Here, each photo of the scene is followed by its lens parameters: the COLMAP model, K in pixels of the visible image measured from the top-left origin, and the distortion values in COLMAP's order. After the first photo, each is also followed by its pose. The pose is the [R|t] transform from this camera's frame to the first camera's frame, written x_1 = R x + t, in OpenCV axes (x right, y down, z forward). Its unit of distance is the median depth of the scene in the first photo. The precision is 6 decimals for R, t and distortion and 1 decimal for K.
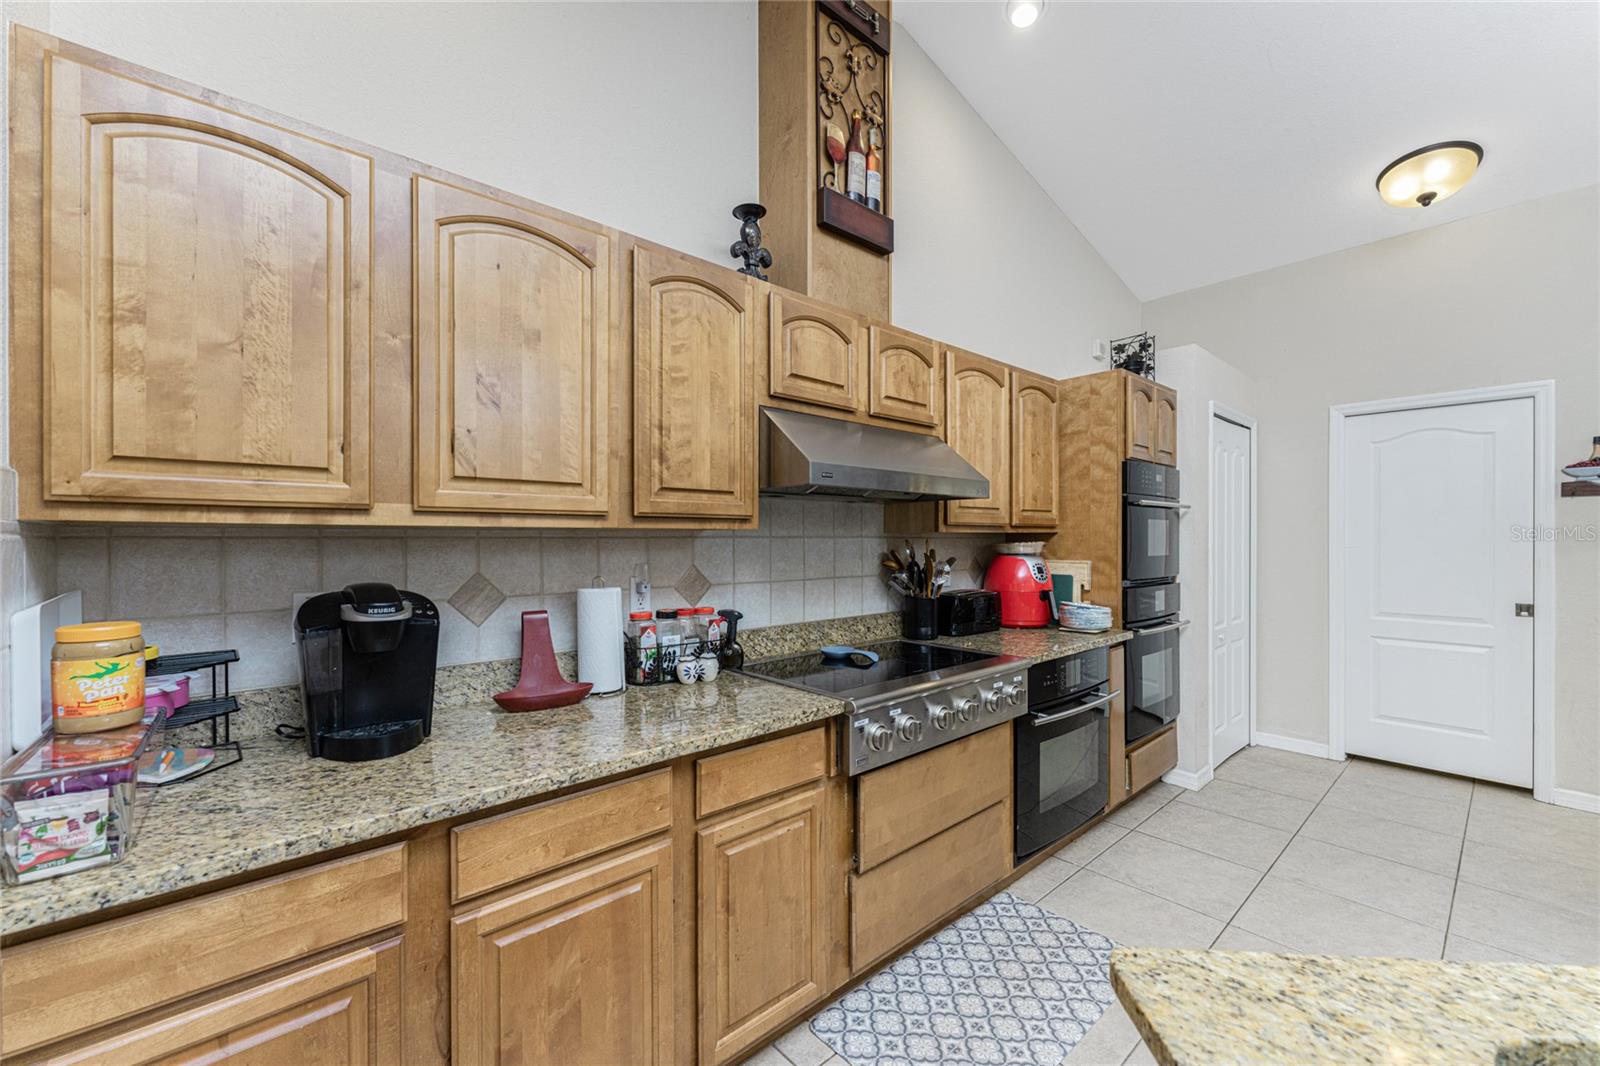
lens RADIAL K [[639.8, 0, 801.7], [0, 639.8, 539.0], [0, 0, 1]] dist [0.000964, -0.000101]
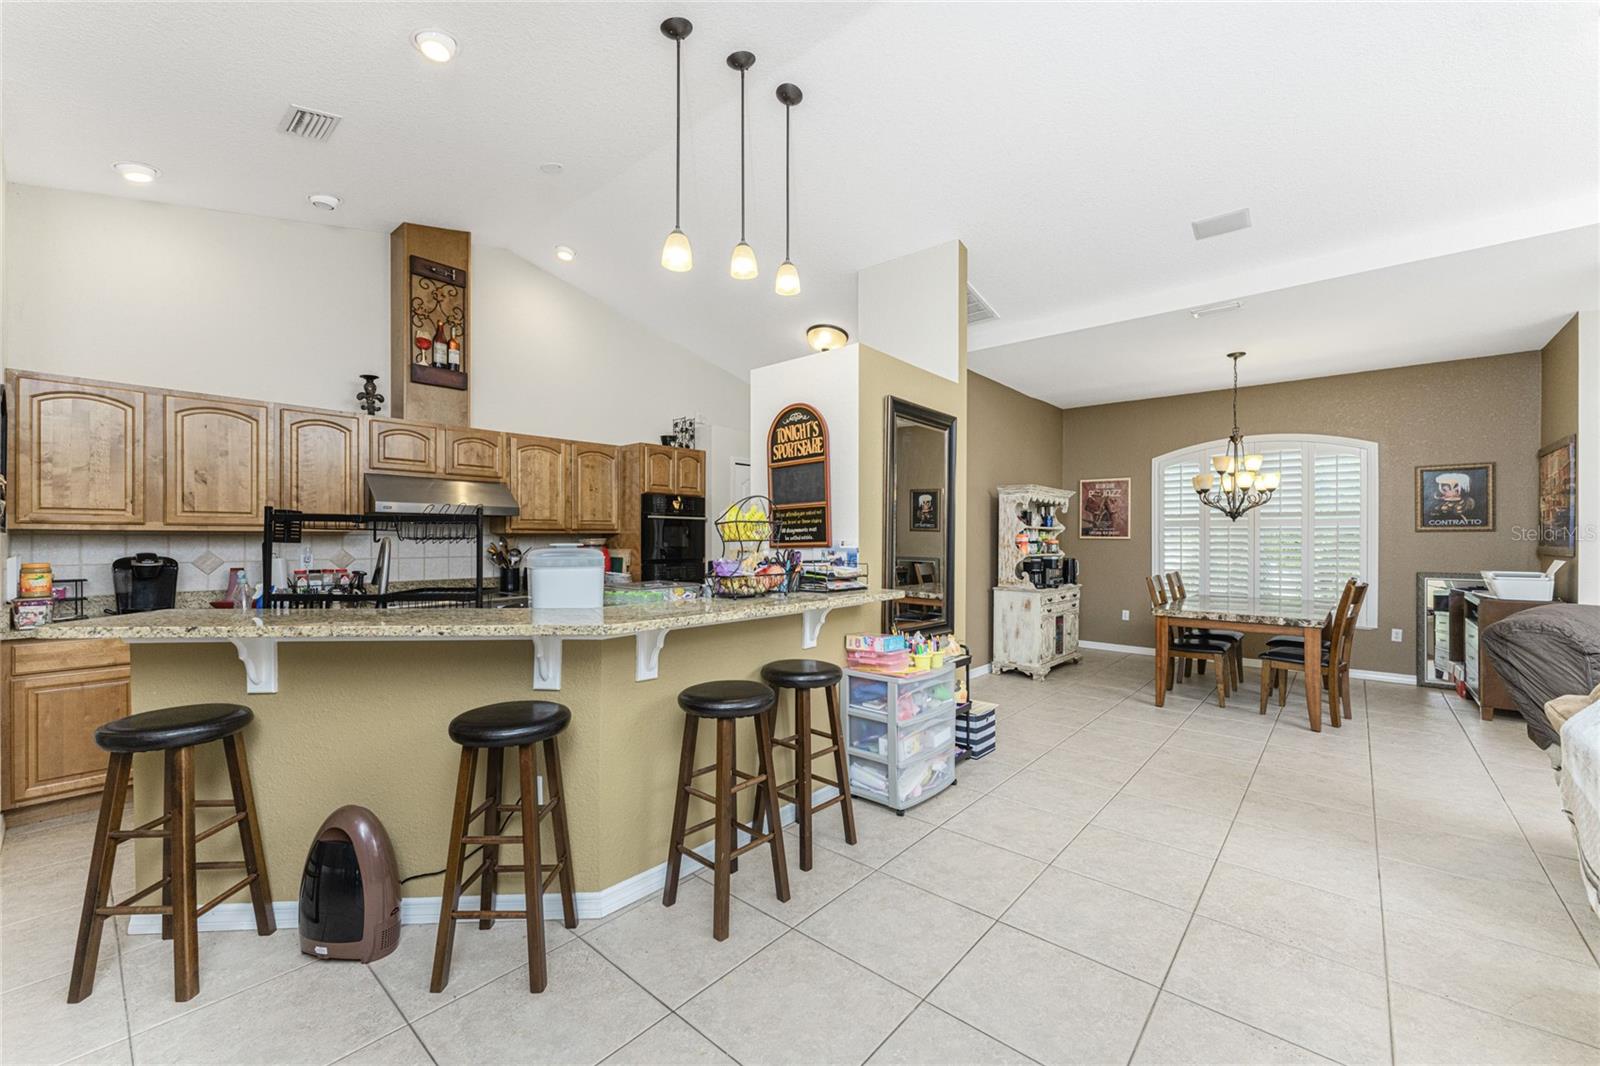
lens RADIAL K [[634.9, 0, 799.4], [0, 634.9, 539.3], [0, 0, 1]] dist [0.000807, 0.000477]
pose [[0.992323, 0.002741, 0.123642, 0.899400], [-0.002929, 0.999995, 0.001344, 0.002237], [-0.123638, -0.001696, 0.992326, -1.034127]]
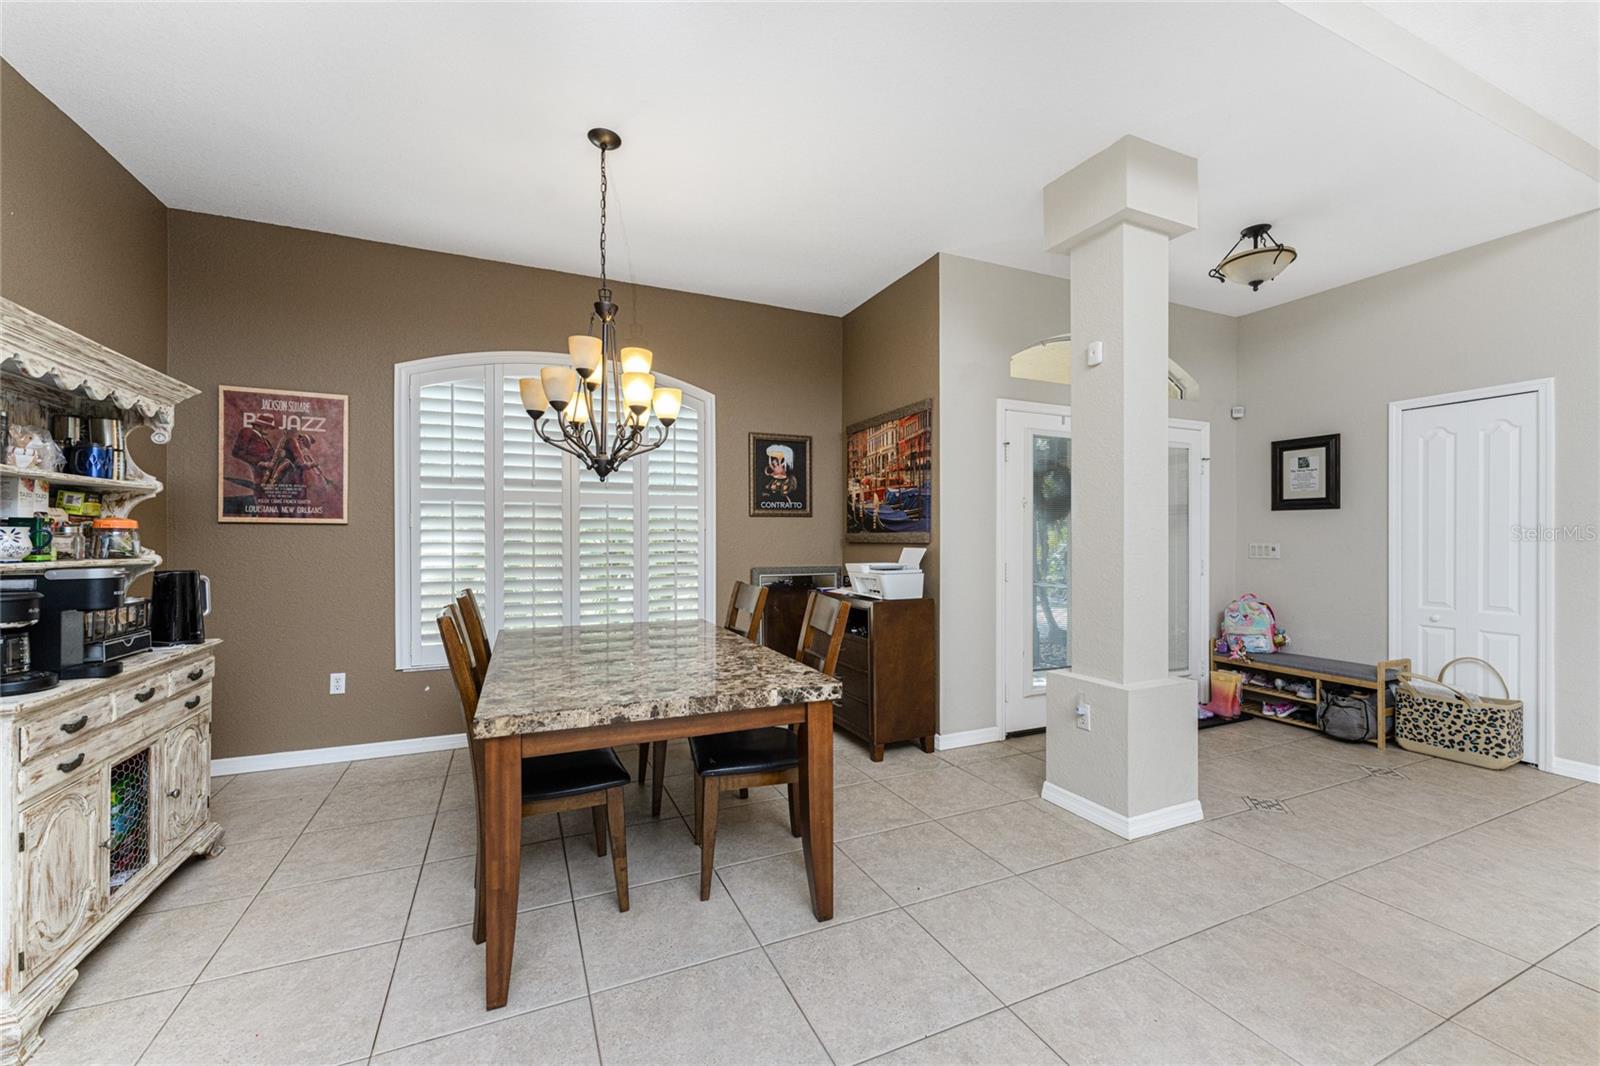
lens RADIAL K [[639.8, 0, 801.7], [0, 639.8, 539.0], [0, 0, 1]] dist [0.000964, -0.000101]
pose [[0.300080, -0.001123, 0.953913, 1.767138], [0.001450, 0.999999, 0.000721, 0.037001], [-0.953913, 0.001167, 0.300081, 0.367551]]
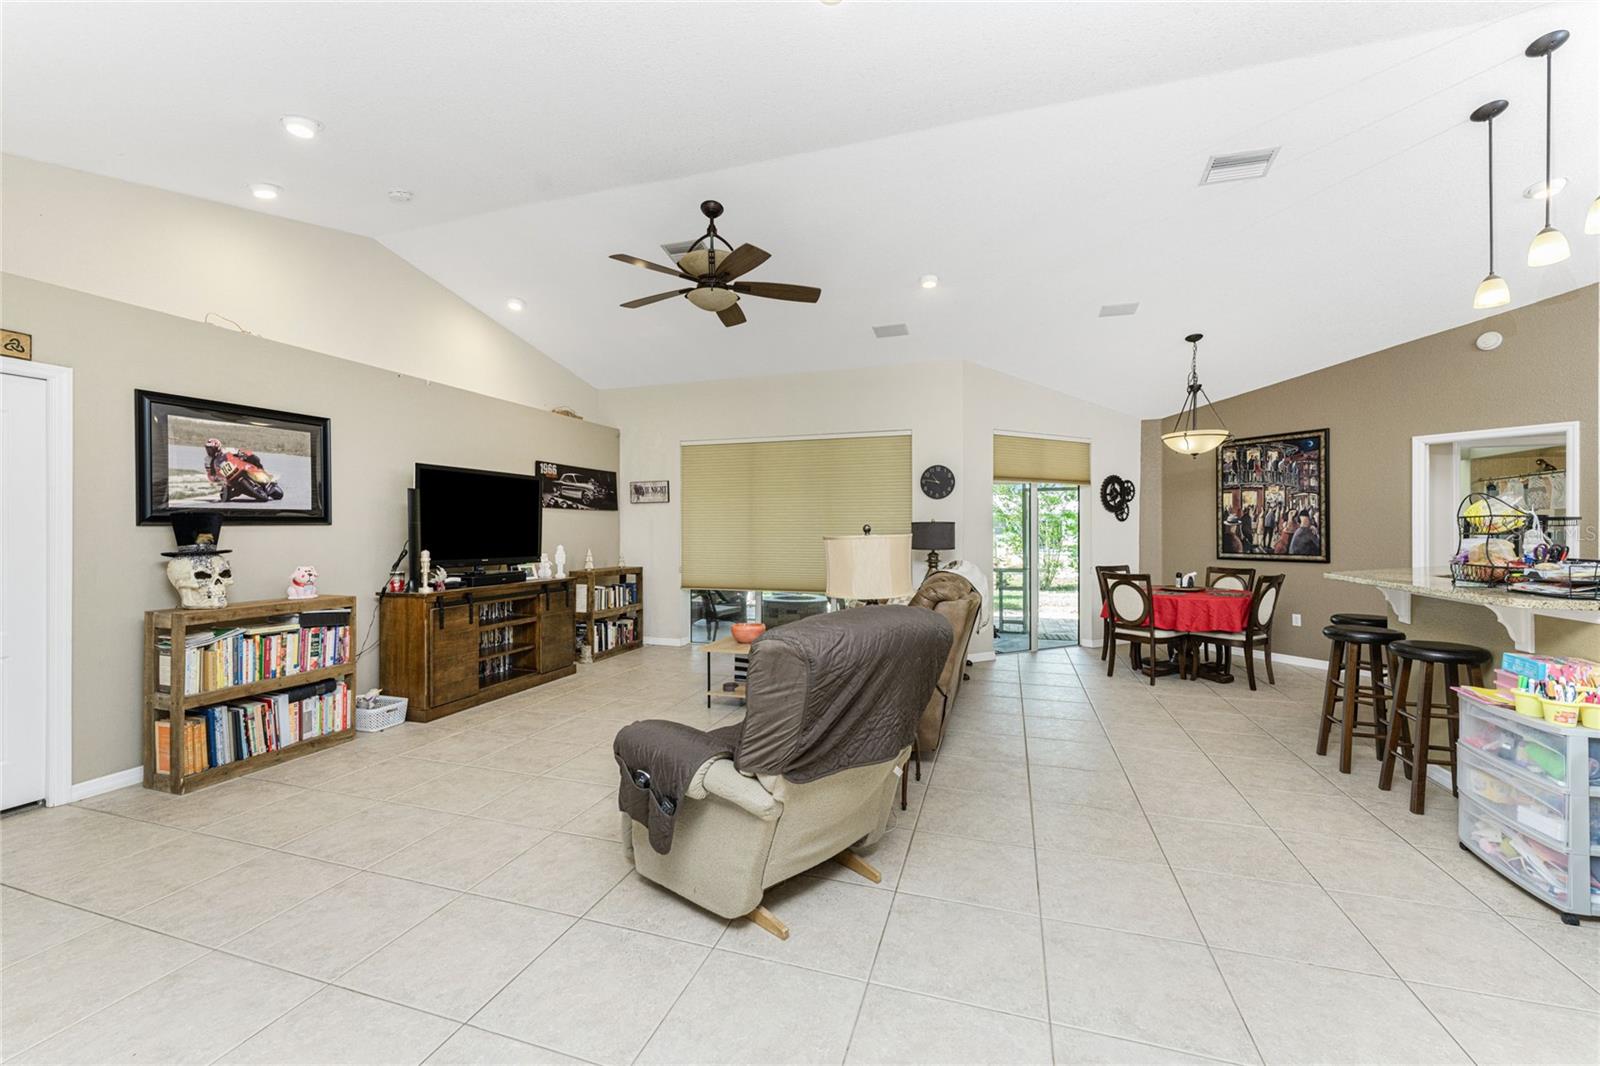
lens RADIAL K [[649.8, 0, 793.1], [0, 649.8, 529.4], [0, 0, 1]] dist [0.001178, 0.000206]
pose [[-0.865432, 0.001427, -0.501025, 2.827063], [0.000465, 0.999998, 0.002045, -0.004949], [0.501027, 0.001537, -0.865431, 0.583296]]
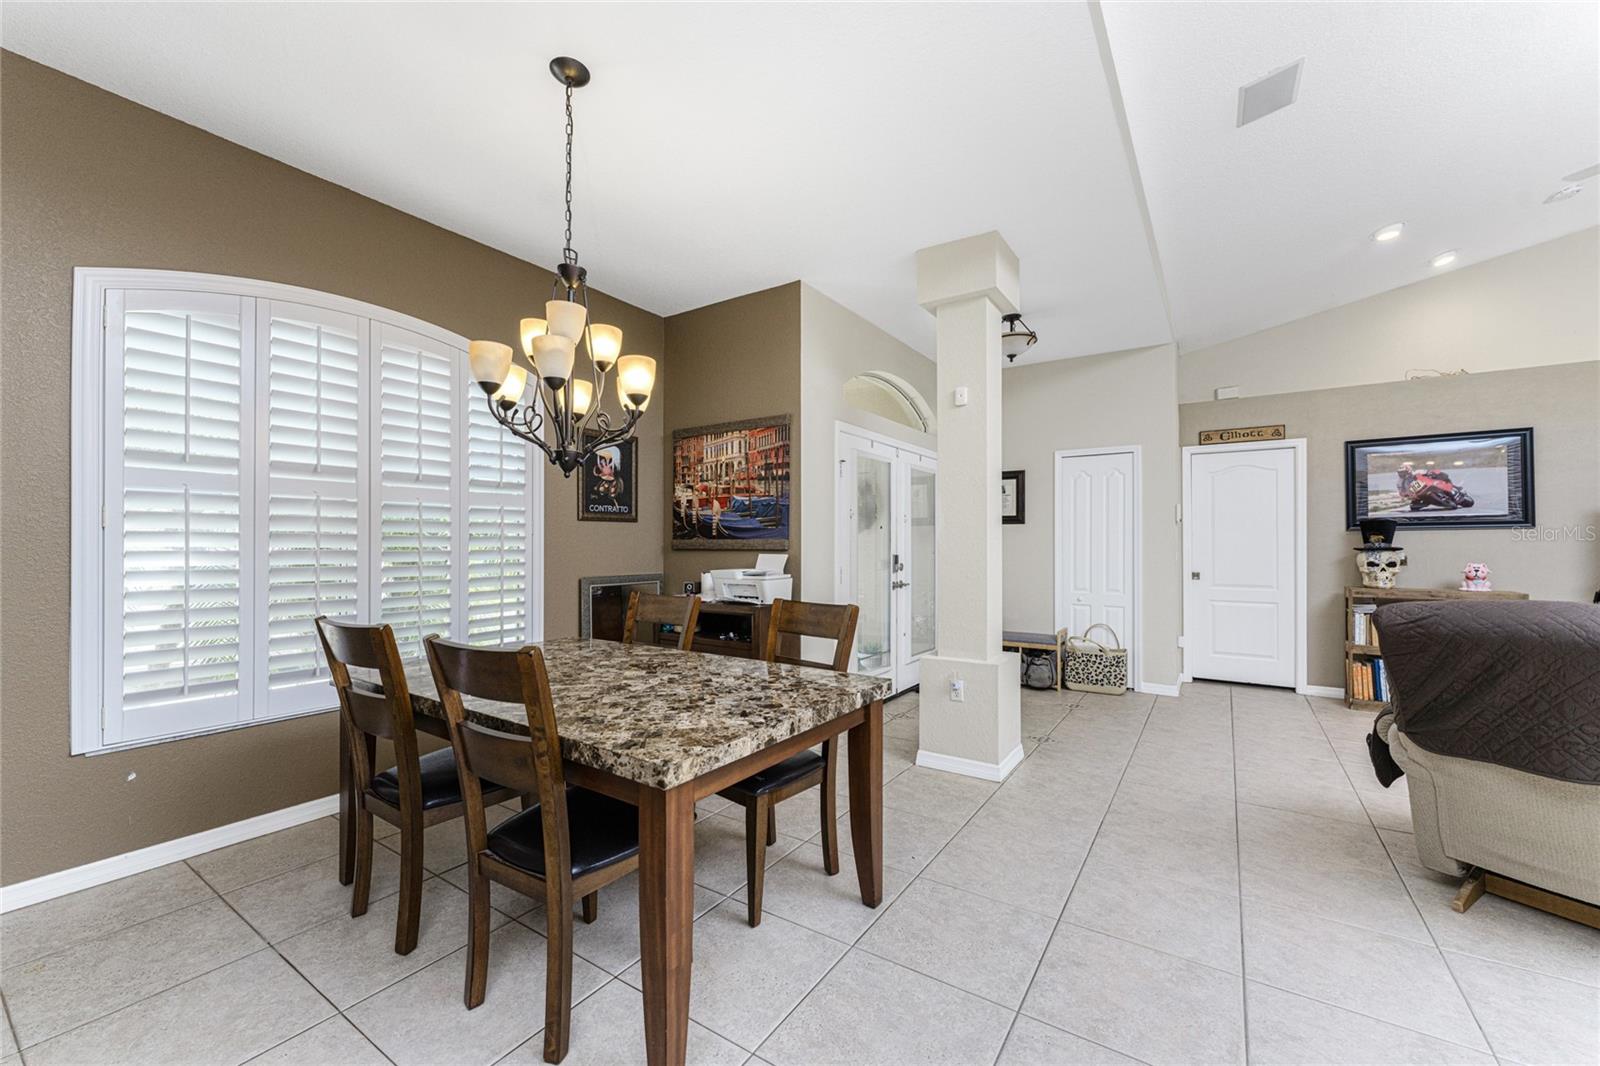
lens RADIAL K [[634.9, 0, 799.4], [0, 634.9, 539.3], [0, 0, 1]] dist [0.000807, 0.000477]
pose [[-0.247939, 0.007340, 0.968748, 1.742919], [0.000196, 0.999972, -0.007527, 0.034474], [-0.968776, -0.001677, -0.247933, 0.935433]]
